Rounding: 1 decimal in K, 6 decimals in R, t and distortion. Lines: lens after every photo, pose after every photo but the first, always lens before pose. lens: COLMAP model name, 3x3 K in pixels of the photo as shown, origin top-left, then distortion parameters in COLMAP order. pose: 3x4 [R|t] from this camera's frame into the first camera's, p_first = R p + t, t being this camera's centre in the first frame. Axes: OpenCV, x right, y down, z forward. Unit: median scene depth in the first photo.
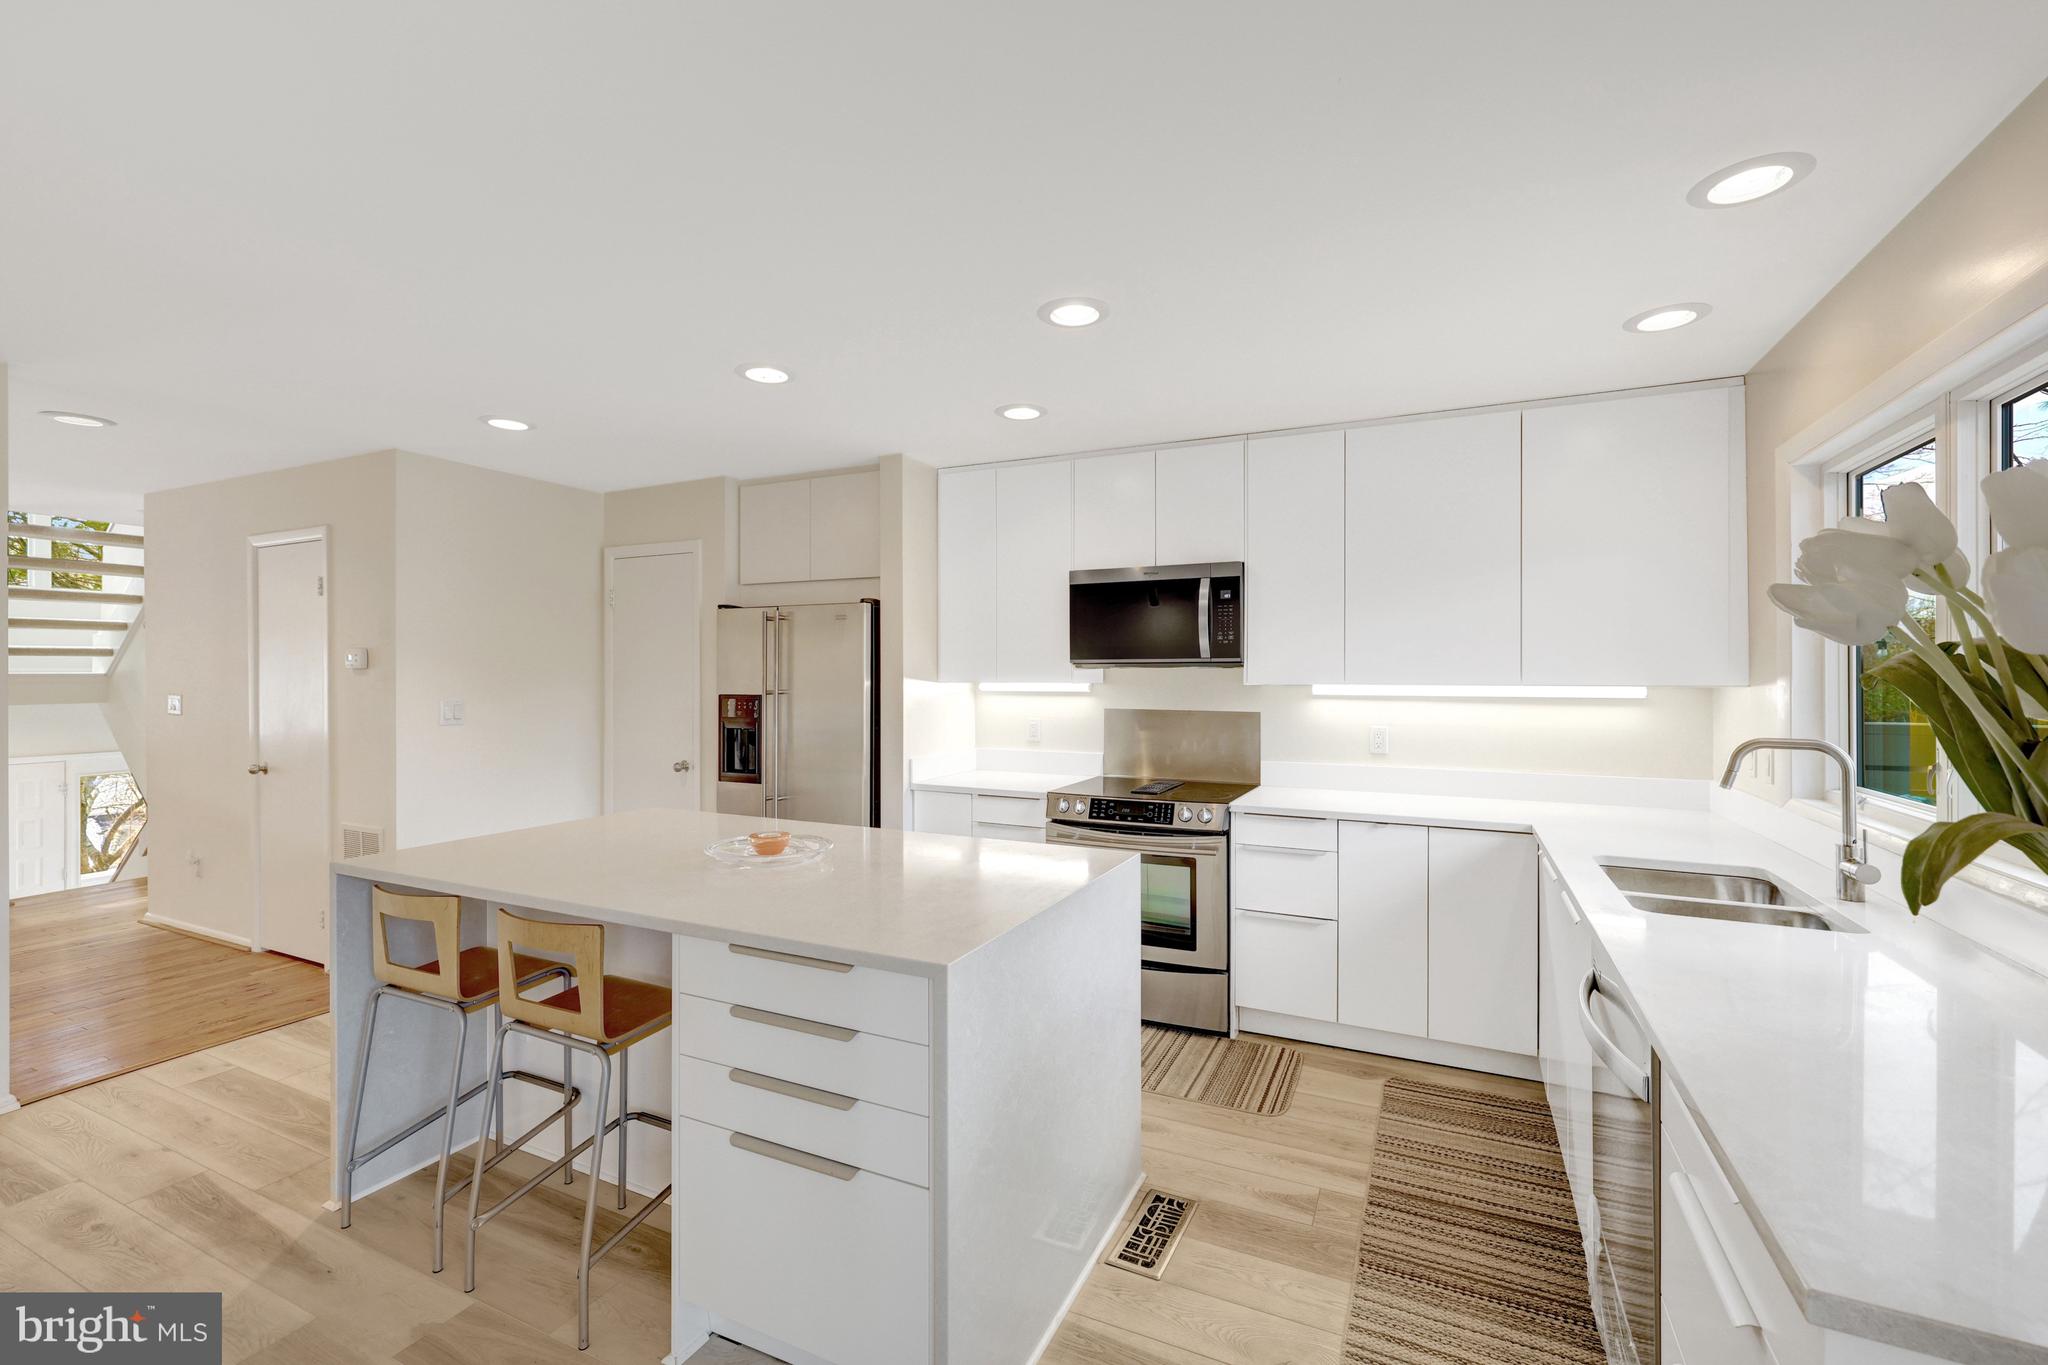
lens RADIAL K [[875.6, 0, 1018.7], [0, 875.6, 672.6], [0, 0, 1]] dist [-0.001128, -0.000189]
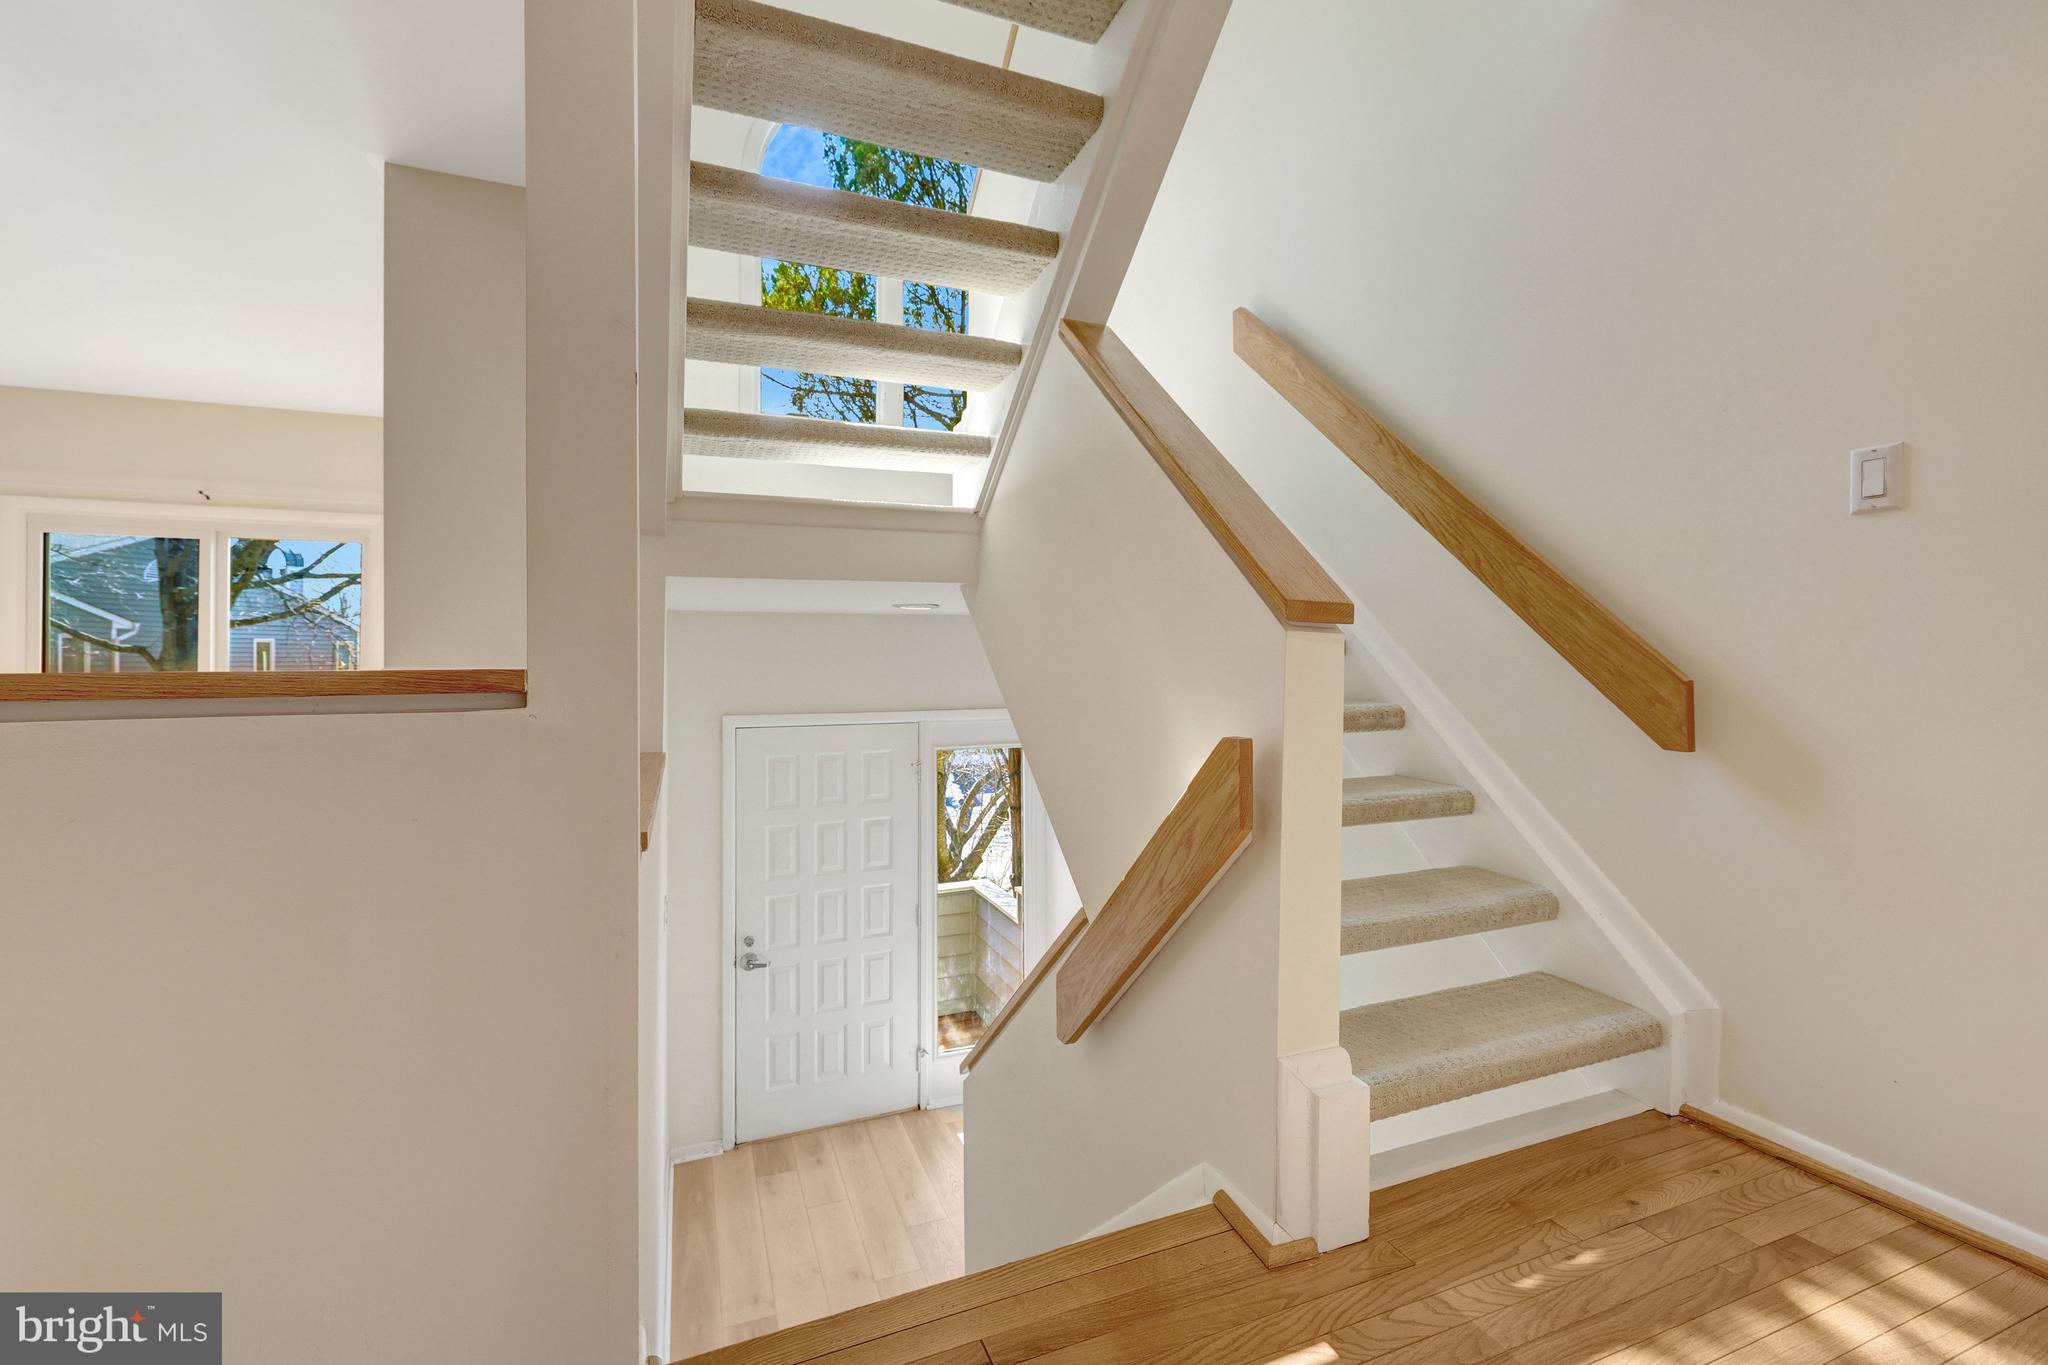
lens RADIAL K [[875.6, 0, 1018.7], [0, 875.6, 672.6], [0, 0, 1]] dist [-0.001128, -0.000189]
pose [[0.742485, 0.007064, -0.669826, -0.656358], [0.002525, 0.999908, 0.013345, 0.061767], [0.669858, -0.011600, 0.742398, 0.616973]]
